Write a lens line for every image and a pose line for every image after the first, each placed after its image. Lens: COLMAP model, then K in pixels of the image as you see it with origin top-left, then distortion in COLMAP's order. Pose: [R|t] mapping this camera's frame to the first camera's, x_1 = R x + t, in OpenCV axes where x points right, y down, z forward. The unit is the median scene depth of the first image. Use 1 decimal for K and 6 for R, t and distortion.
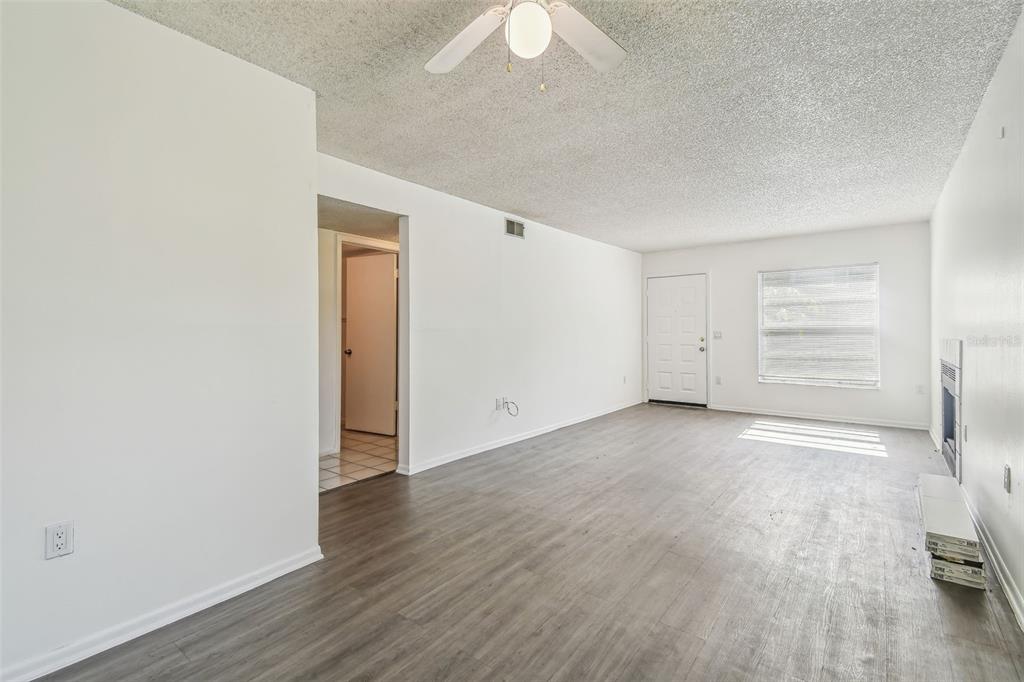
lens RADIAL K [[467.2, 0, 513.1], [0, 467.2, 335.1], [0, 0, 1]] dist [0.057836, -0.035584]
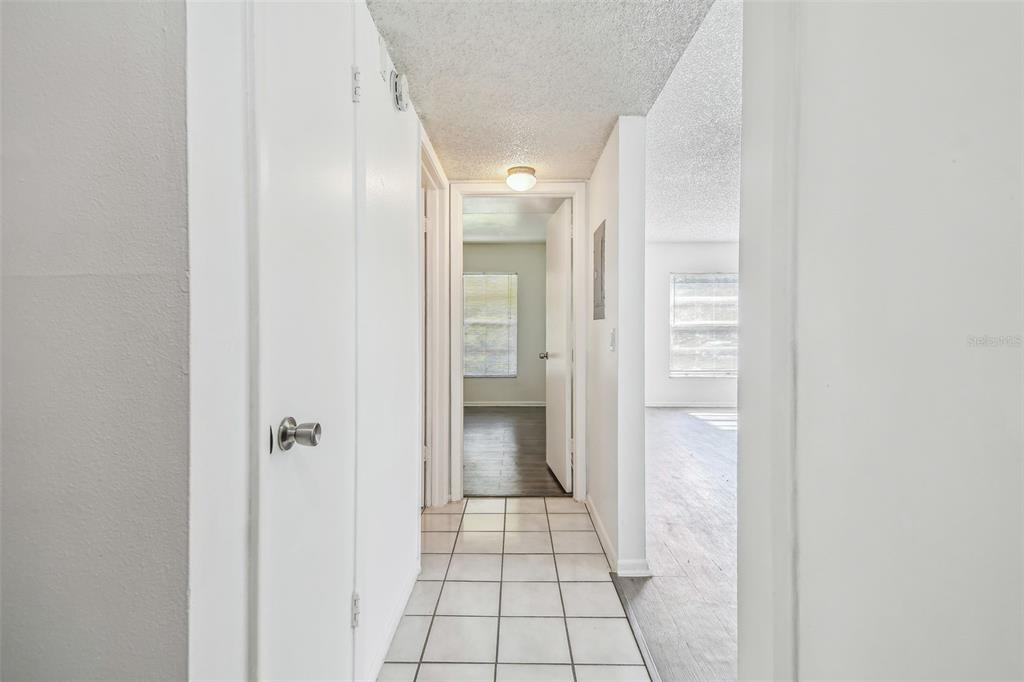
lens RADIAL K [[467.2, 0, 513.1], [0, 467.2, 335.1], [0, 0, 1]] dist [0.057836, -0.035584]
pose [[0.790245, -0.008309, 0.612734, -0.398297], [-0.001350, 0.999882, 0.015300, -0.009861], [-0.612789, -0.012917, 0.790141, 0.354525]]
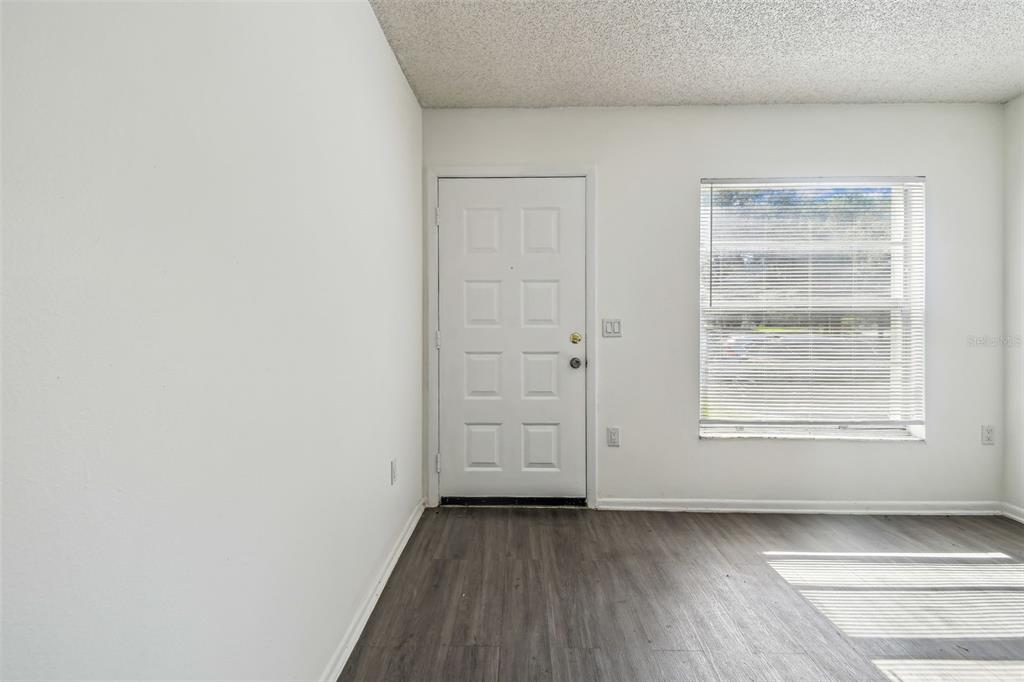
lens RADIAL K [[467.2, 0, 513.1], [0, 467.2, 335.1], [0, 0, 1]] dist [0.057836, -0.035584]
pose [[0.797397, -0.006276, 0.603423, 0.116768], [-0.001151, 0.999928, 0.011921, 0.001443], [-0.603454, -0.010200, 0.797332, 0.722071]]
